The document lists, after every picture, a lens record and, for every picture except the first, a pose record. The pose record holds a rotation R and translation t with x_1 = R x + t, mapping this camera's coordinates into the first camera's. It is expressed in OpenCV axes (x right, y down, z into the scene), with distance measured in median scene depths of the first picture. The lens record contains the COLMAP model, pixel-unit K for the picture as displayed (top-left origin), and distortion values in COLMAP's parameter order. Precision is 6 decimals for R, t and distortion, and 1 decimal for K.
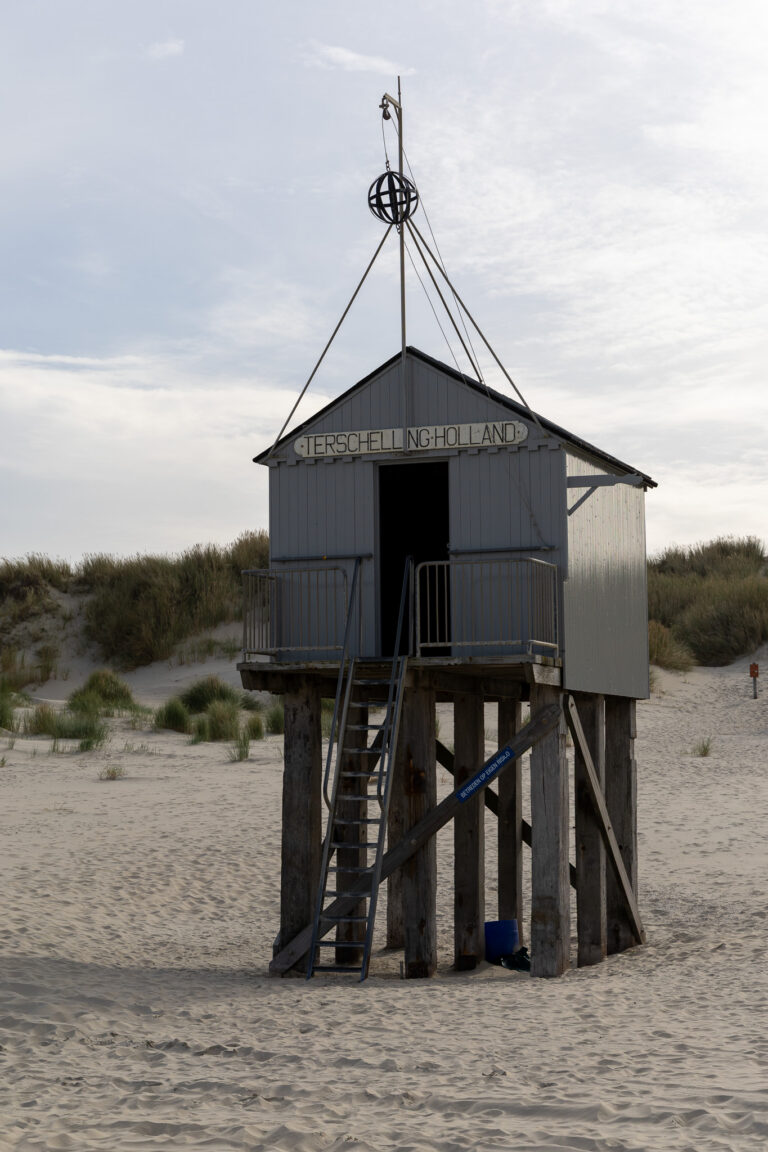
lens RADIAL K [[2071.3, 0, 387.0], [0, 2071.3, 573.2], [0, 0, 1]] dist [0.162227, 0.000000]
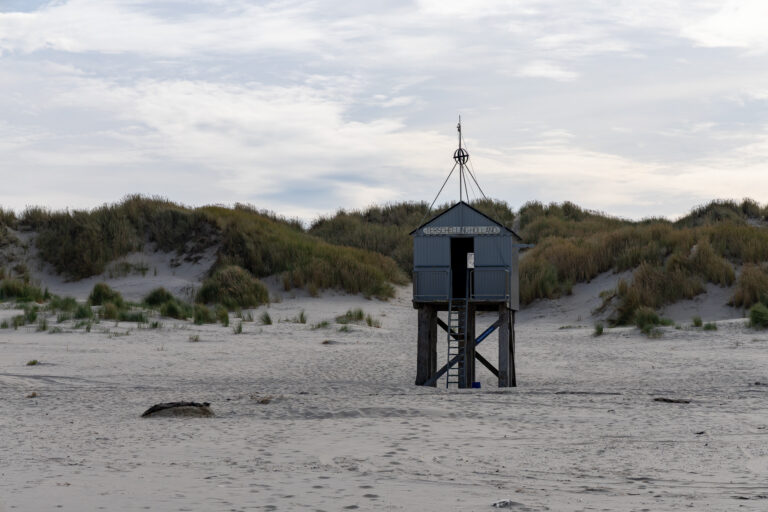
lens RADIAL K [[1835.3, 0, 383.5], [0, 1835.3, 256.8], [0, 0, 1]] dist [0.047152, 0.000000]
pose [[0.976815, 0.015347, 0.213536, -0.706093], [-0.024531, 0.998881, 0.040428, -0.133996], [-0.212677, -0.044729, 0.976098, -1.729366]]
